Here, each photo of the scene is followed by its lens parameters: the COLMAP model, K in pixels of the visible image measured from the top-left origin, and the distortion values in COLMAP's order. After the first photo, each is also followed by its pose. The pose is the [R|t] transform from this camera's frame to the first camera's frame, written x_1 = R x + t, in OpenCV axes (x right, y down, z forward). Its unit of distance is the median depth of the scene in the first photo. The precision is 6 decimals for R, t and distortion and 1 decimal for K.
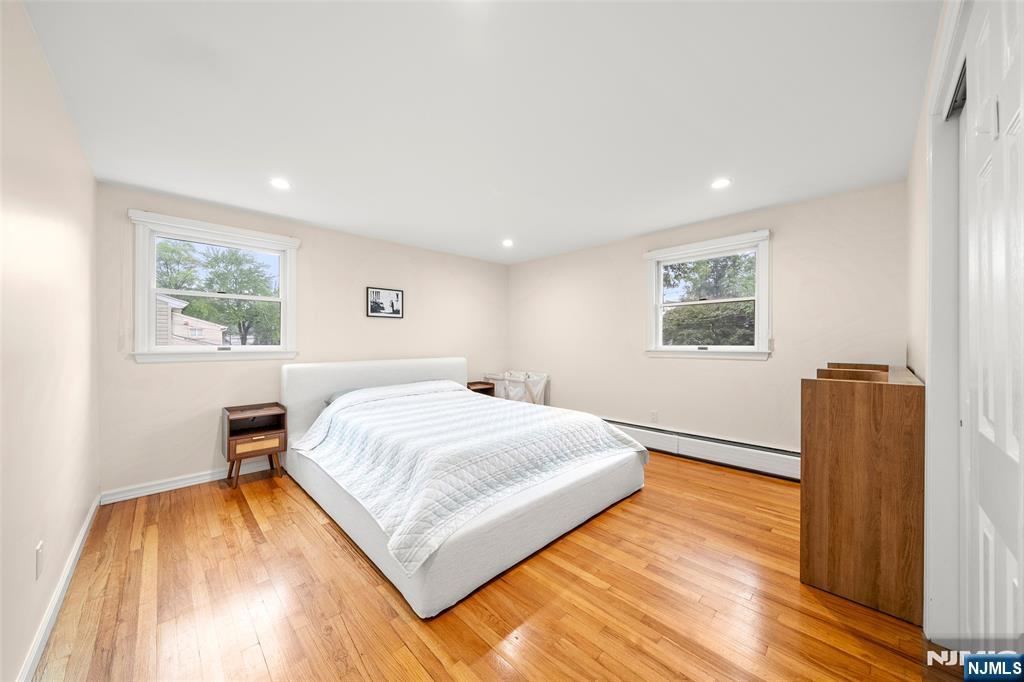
lens RADIAL K [[352.7, 0, 511.8], [0, 352.7, 338.6], [0, 0, 1]] dist [-0.000381, -0.000008]
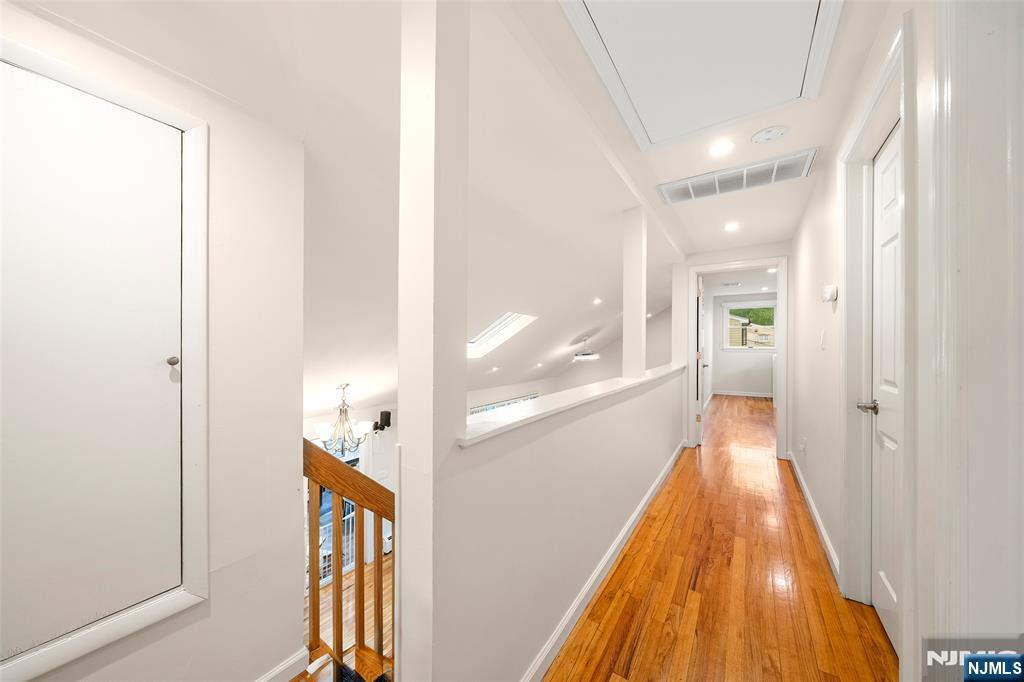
lens RADIAL K [[352.7, 0, 511.8], [0, 352.7, 343.3], [0, 0, 1]] dist [-0.000381, -0.000008]
pose [[0.209365, -0.002436, -0.977834, 1.342758], [0.005869, 0.999982, -0.001235, -0.006741], [0.977820, -0.005480, 0.209376, -1.250269]]
